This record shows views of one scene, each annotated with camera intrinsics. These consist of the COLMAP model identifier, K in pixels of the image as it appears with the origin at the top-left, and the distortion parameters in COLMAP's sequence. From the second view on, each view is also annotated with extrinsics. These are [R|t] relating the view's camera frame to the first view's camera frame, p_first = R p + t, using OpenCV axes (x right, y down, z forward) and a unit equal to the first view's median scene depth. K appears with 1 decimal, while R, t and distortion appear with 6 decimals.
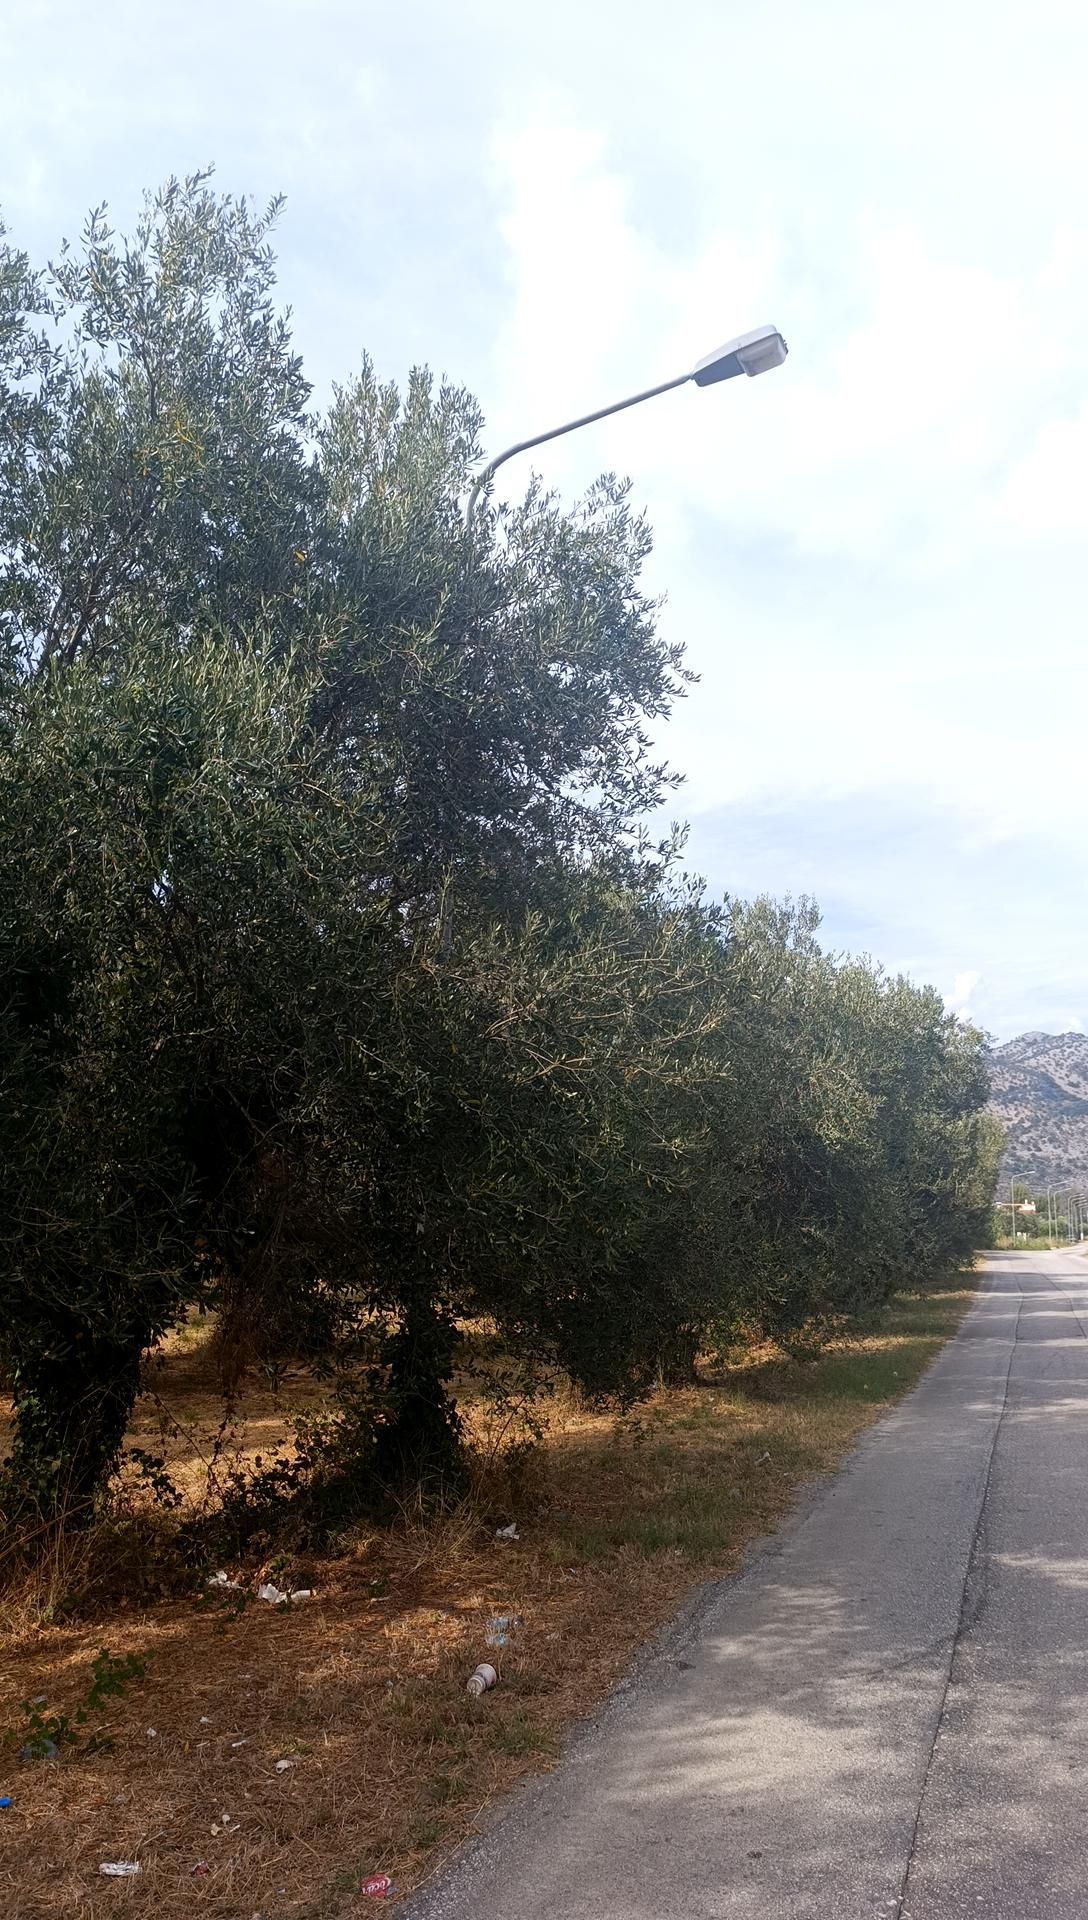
lens RADIAL K [[1422.4, 0, 543.4], [0, 1422.4, 929.8], [0, 0, 1]] dist [0.044156, -0.001208]
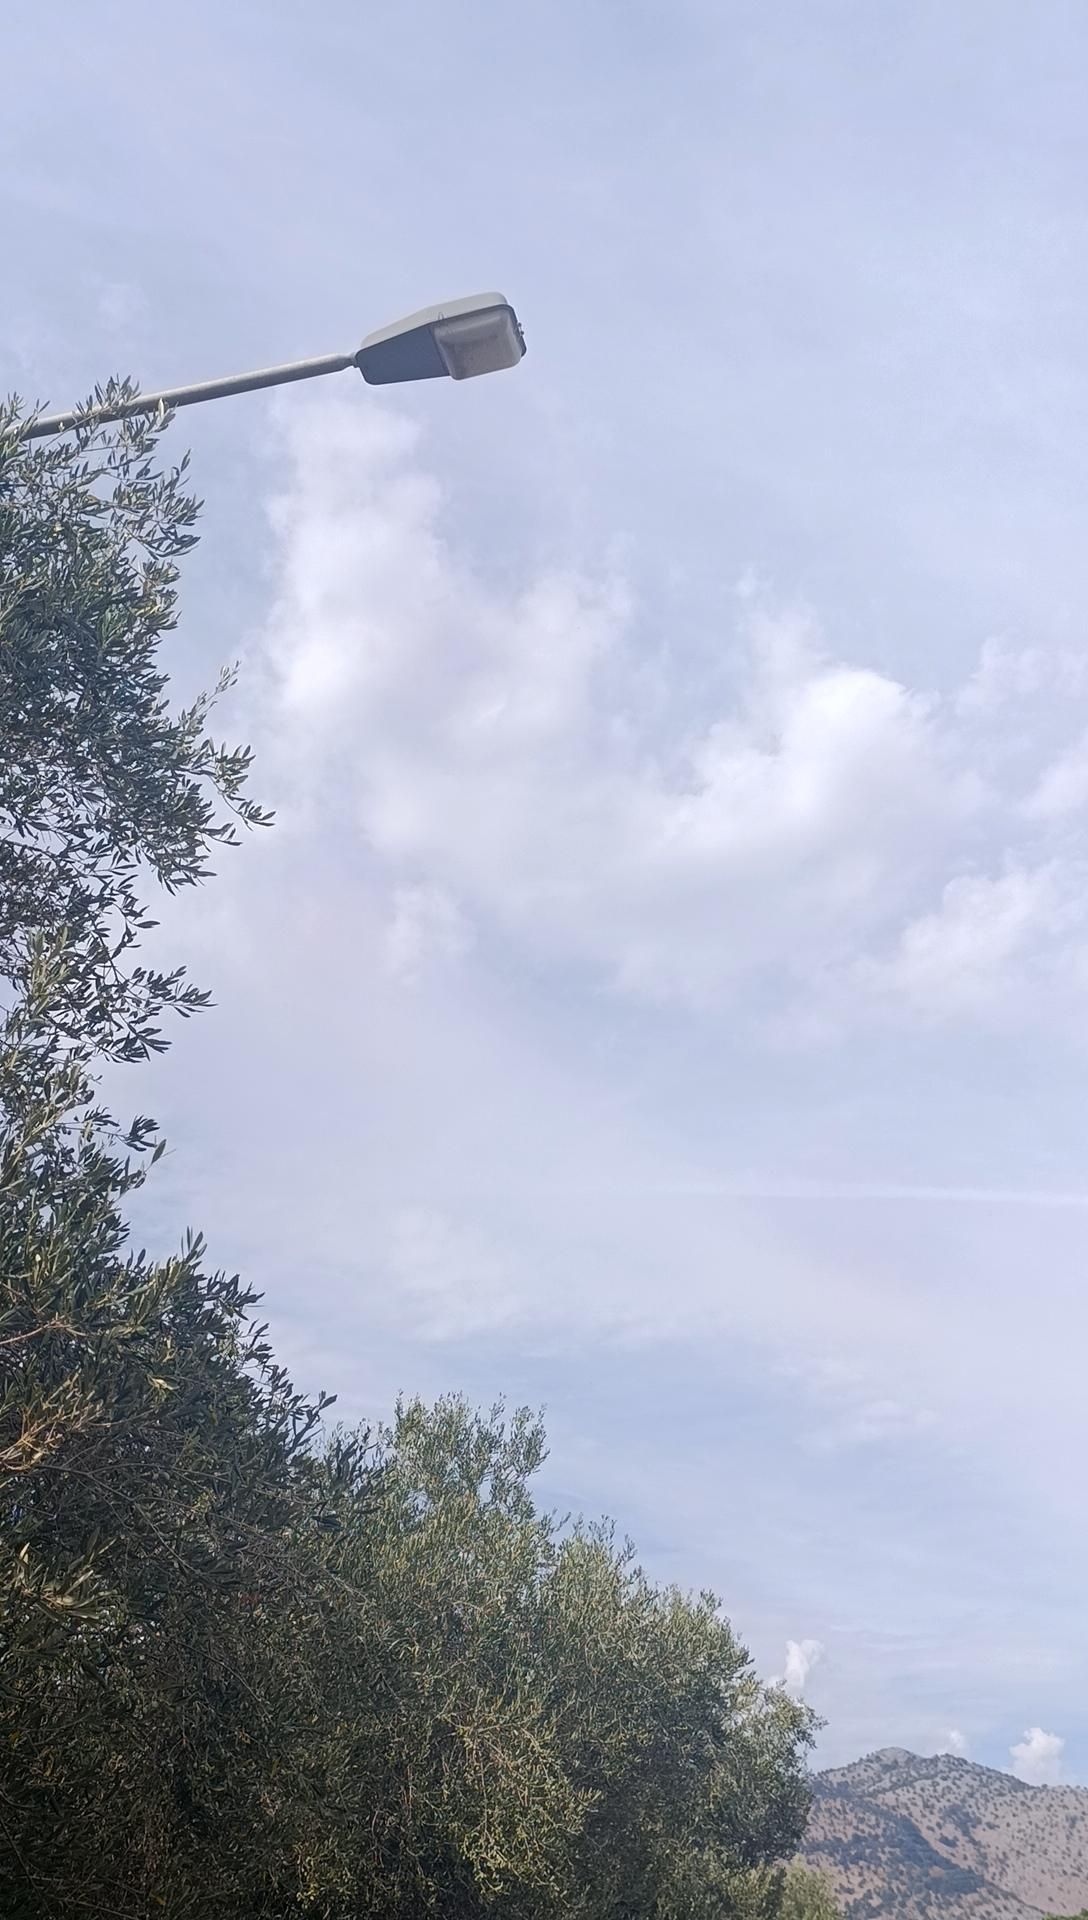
lens RADIAL K [[2005.4, 0, 548.8], [0, 2005.4, 898.2], [0, 0, 1]] dist [0.182019, -0.421715]
pose [[0.980209, 0.155388, 0.122657, 0.074274], [-0.111833, 0.945894, -0.304594, 0.035566], [-0.163351, 0.284848, 0.944552, 0.187850]]
